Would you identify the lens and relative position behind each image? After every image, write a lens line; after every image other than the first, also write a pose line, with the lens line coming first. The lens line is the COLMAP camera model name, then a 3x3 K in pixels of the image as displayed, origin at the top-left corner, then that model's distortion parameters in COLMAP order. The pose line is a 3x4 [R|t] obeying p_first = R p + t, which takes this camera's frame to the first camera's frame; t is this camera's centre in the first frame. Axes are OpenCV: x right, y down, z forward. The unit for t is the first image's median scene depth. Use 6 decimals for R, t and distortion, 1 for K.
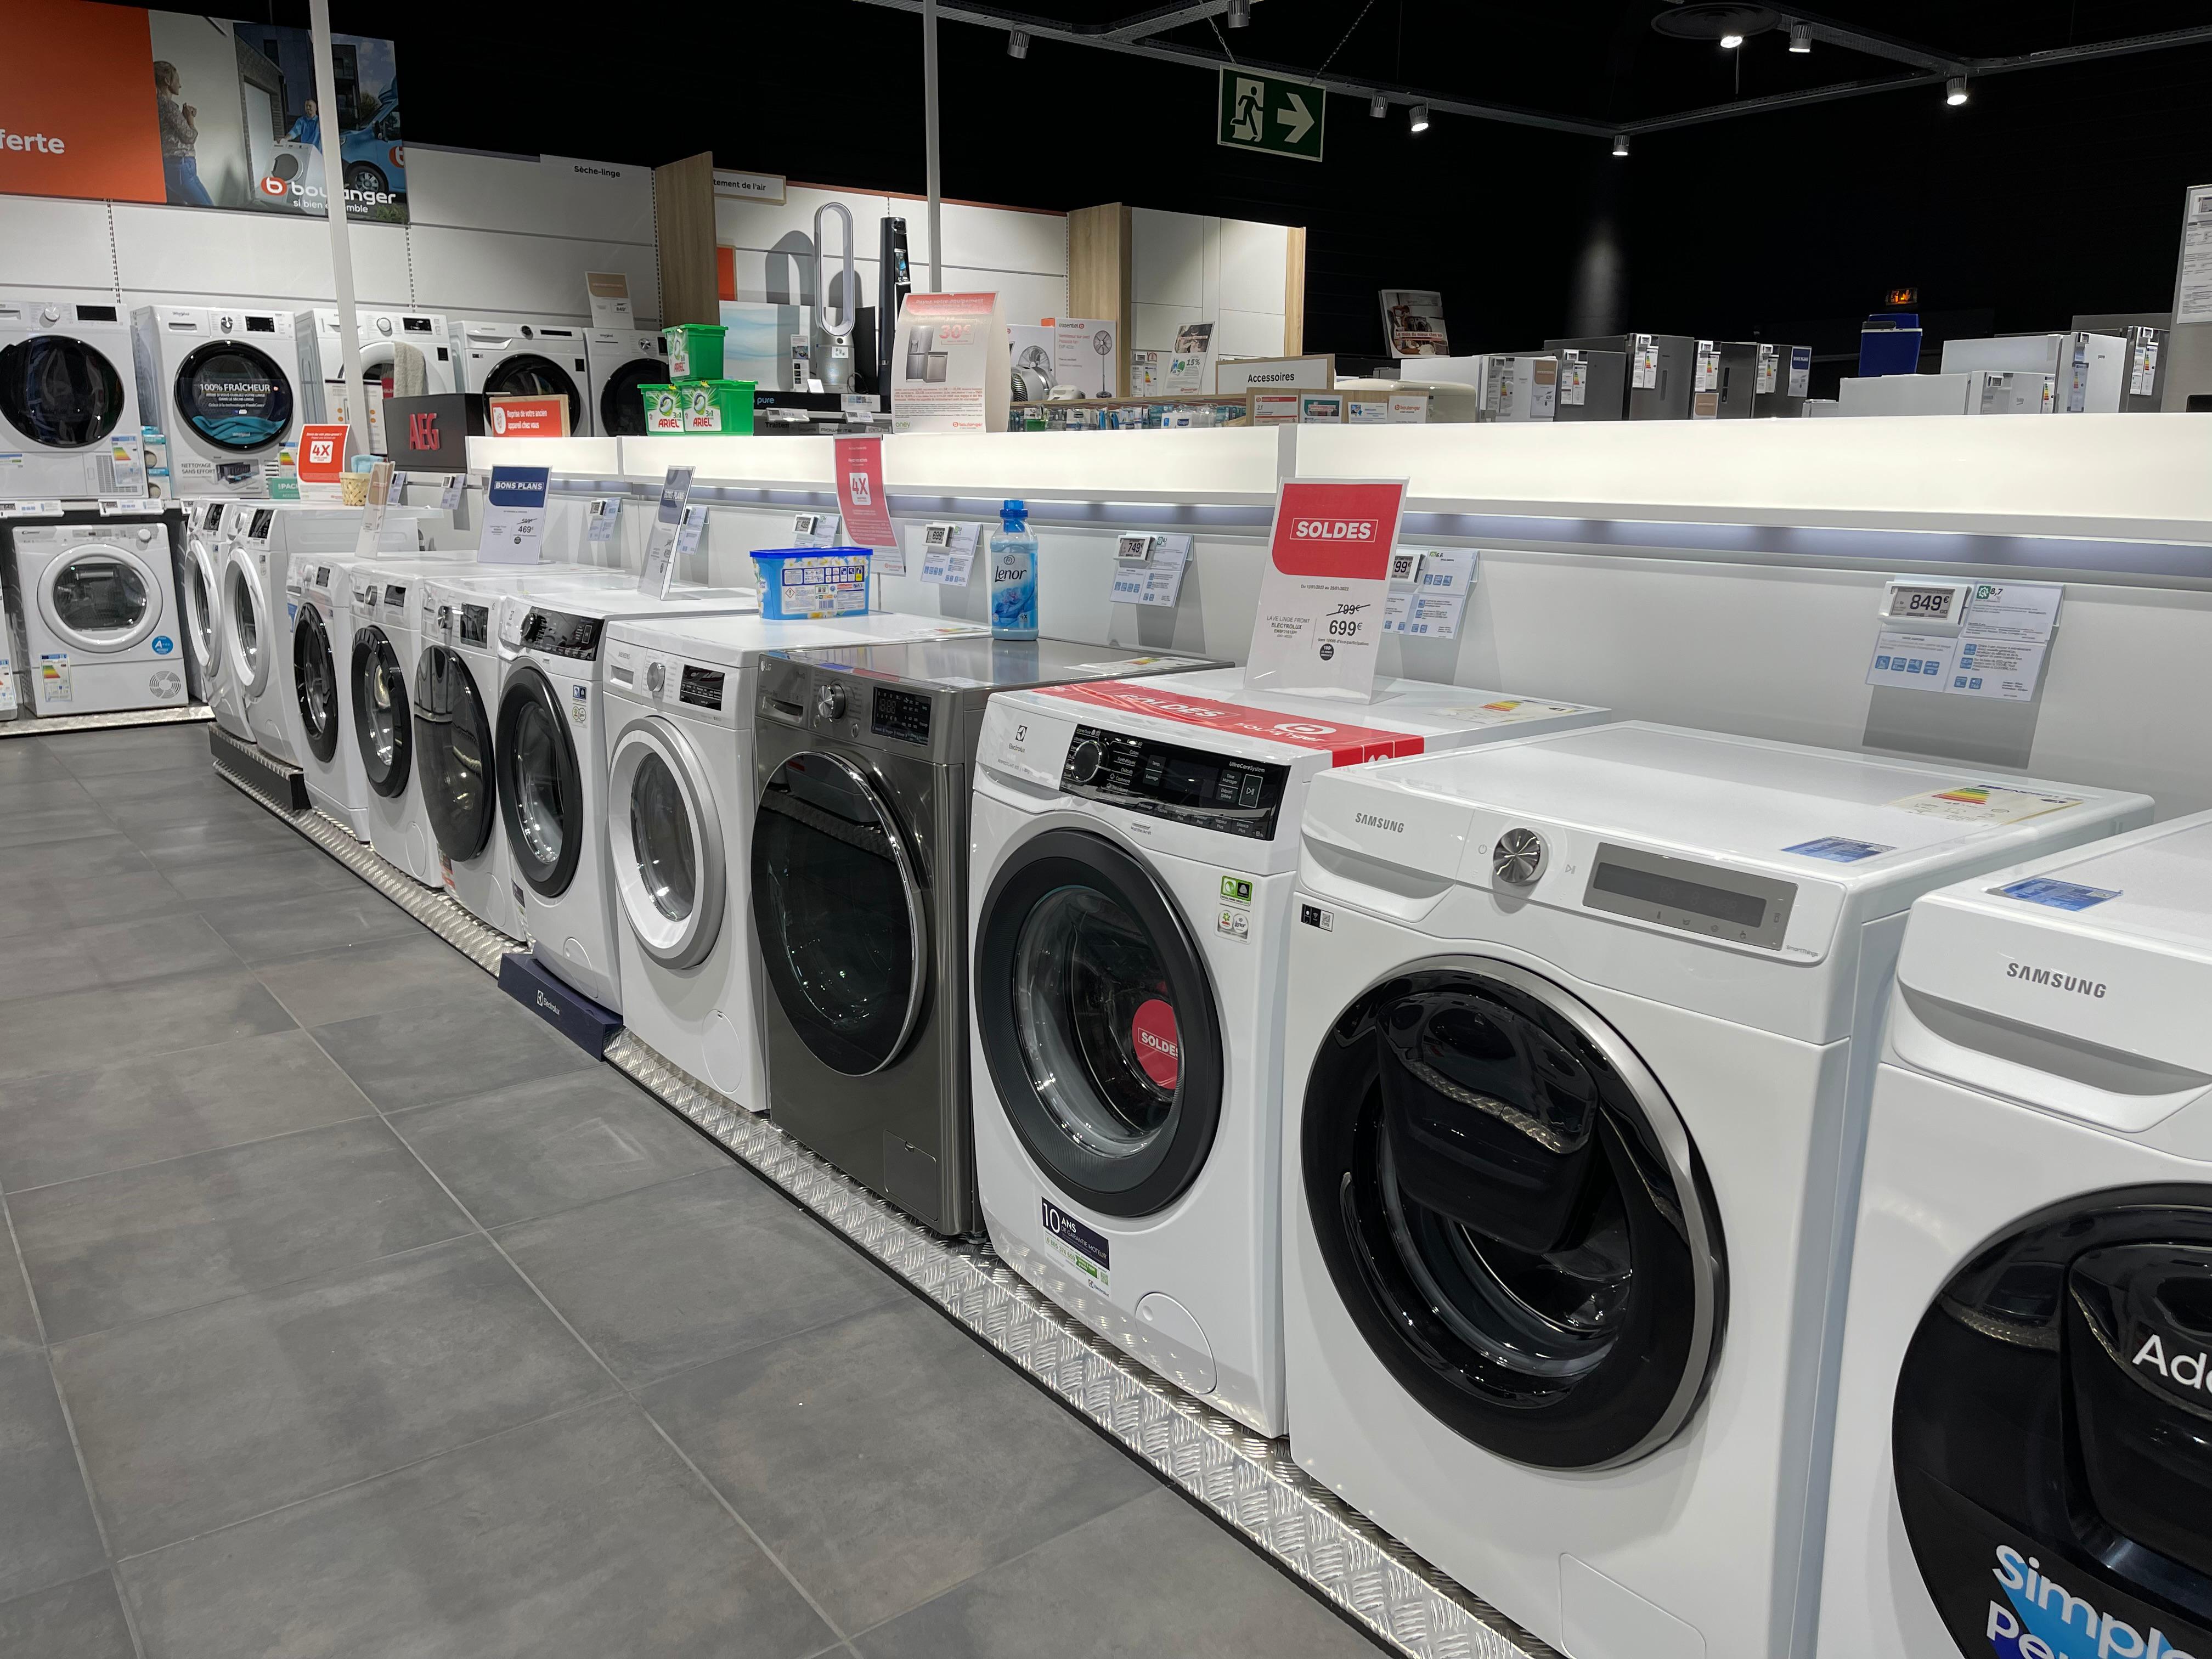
lens RADIAL K [[1651.1, 0, 1106.0], [0, 1651.1, 829.5], [0, 0, 1]] dist [0.080729, -0.102426]
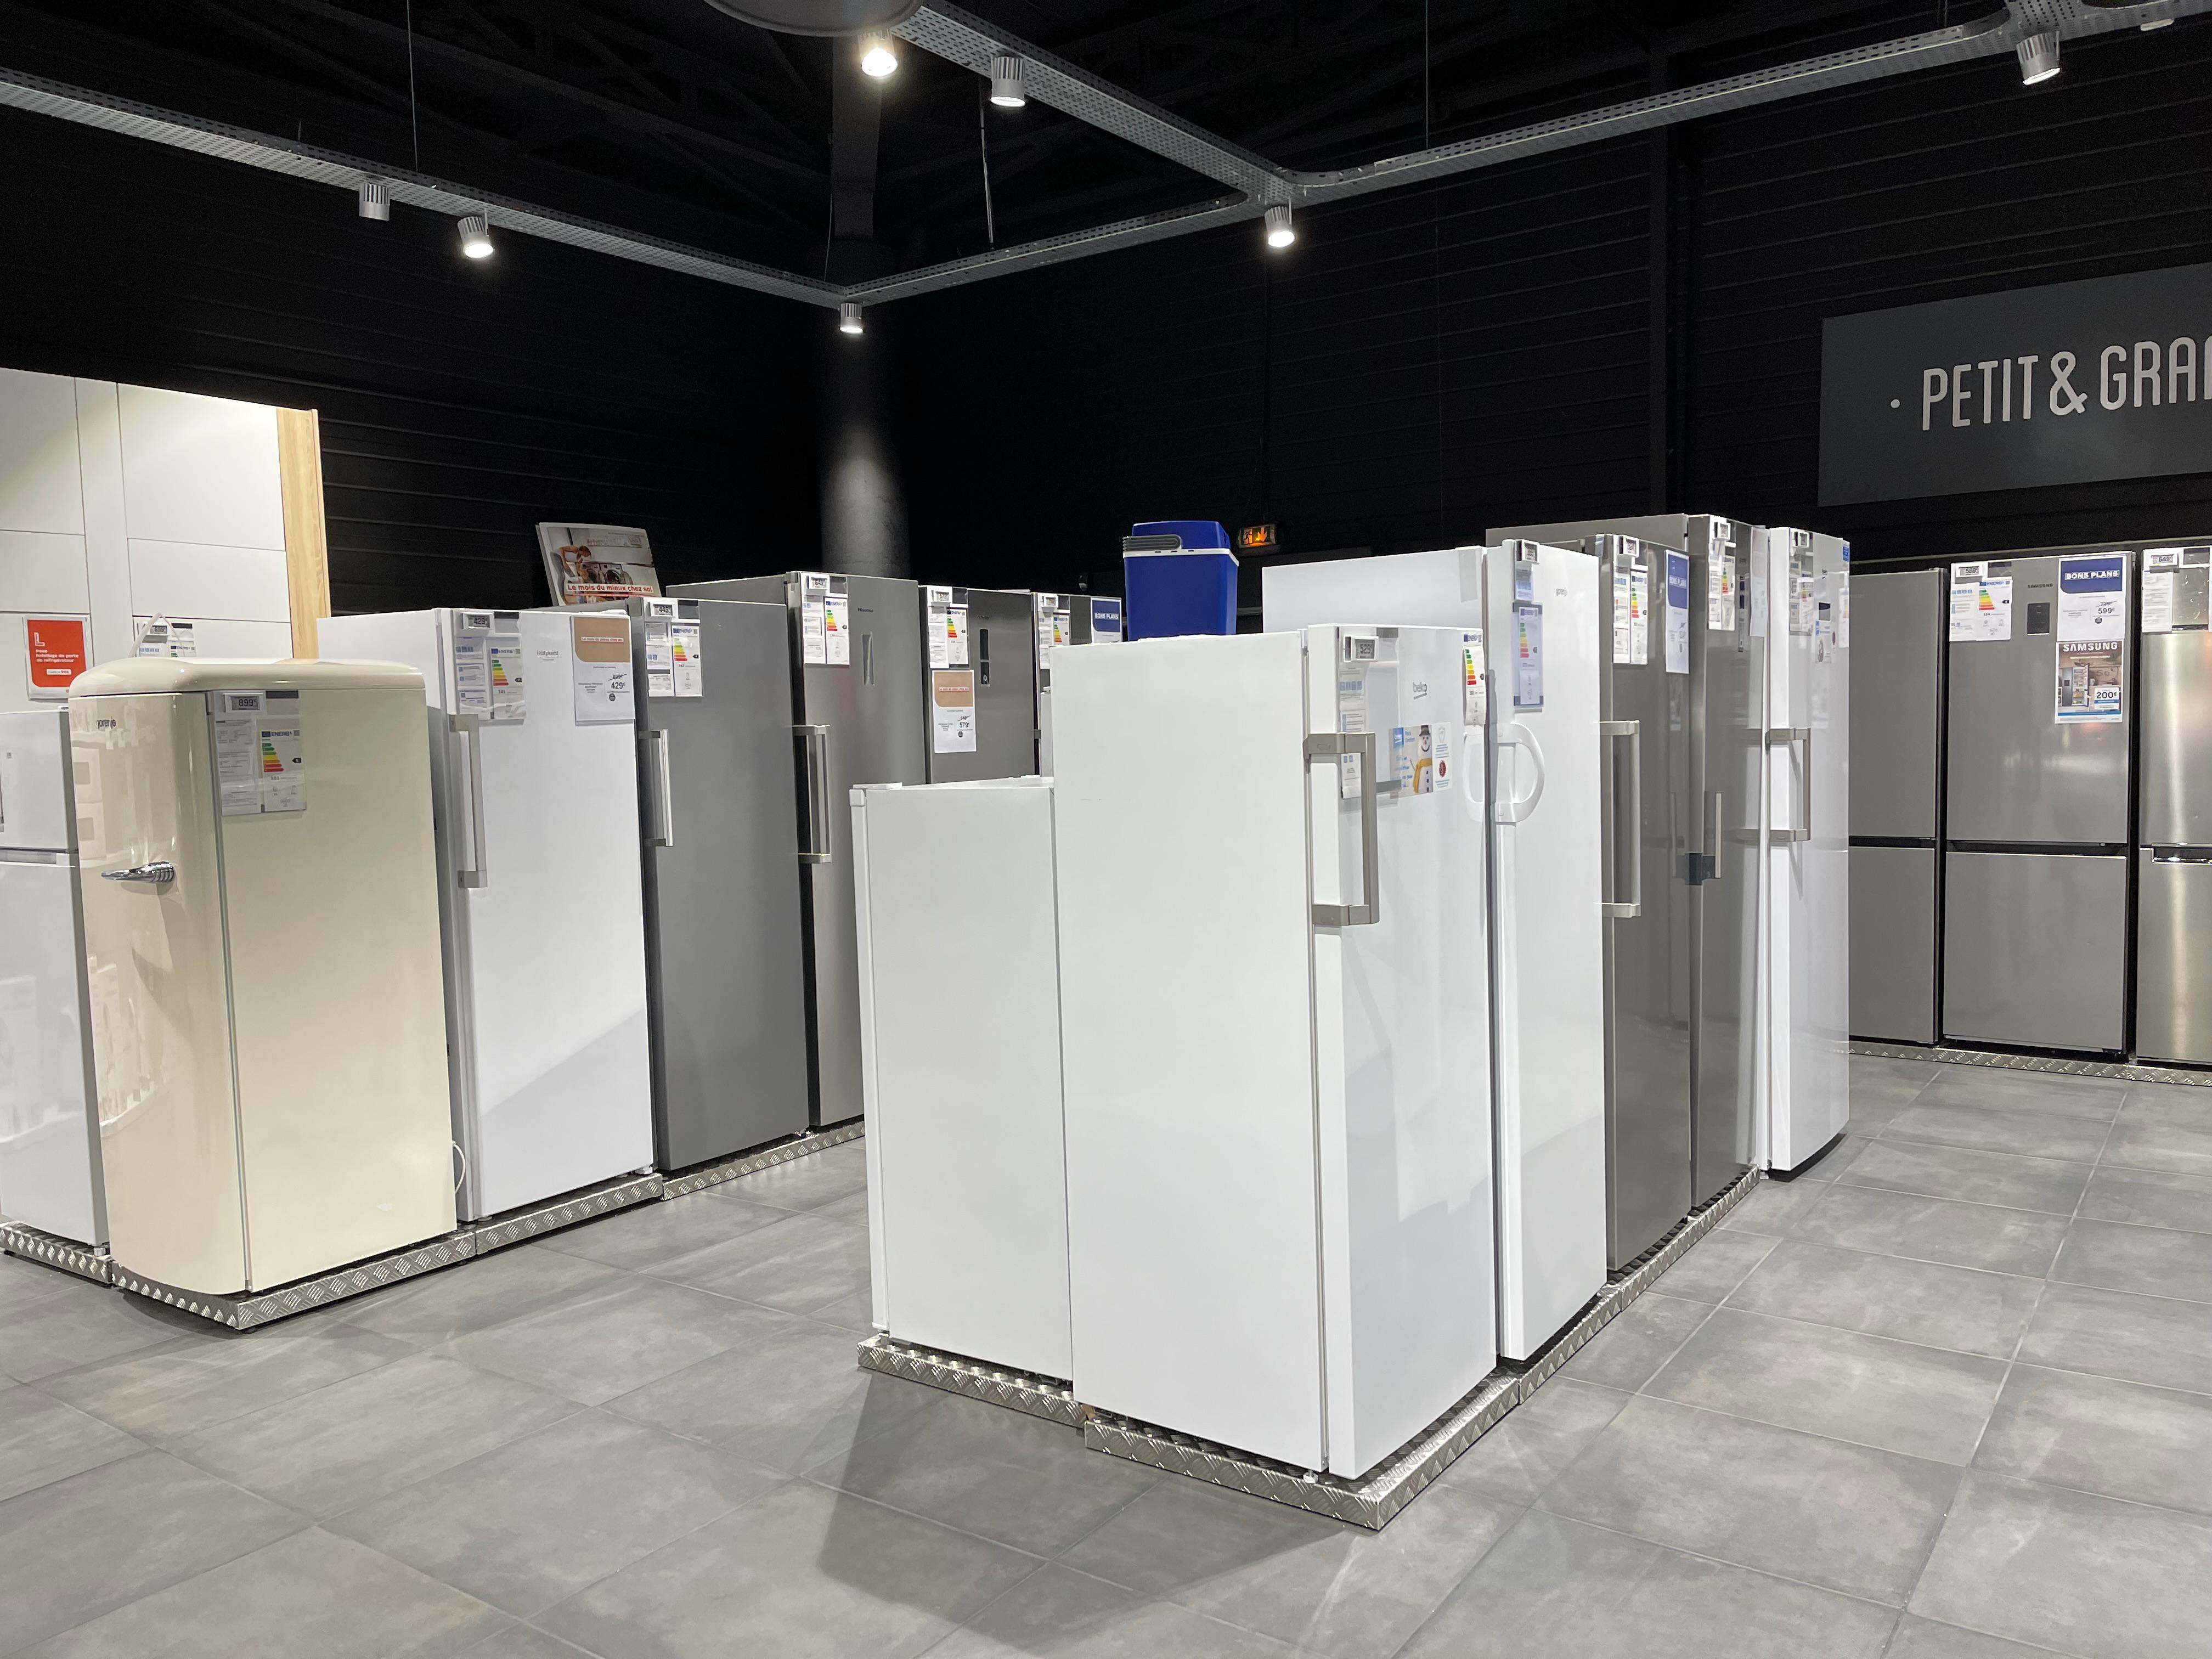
lens RADIAL K [[1651.1, 0, 1106.0], [0, 1651.1, 829.5], [0, 0, 1]] dist [0.080729, -0.102426]
pose [[0.955724, -0.051796, 0.289669, 0.239329], [0.096225, 0.985279, -0.141304, -0.117033], [-0.278086, 0.162921, 0.946639, 0.436201]]
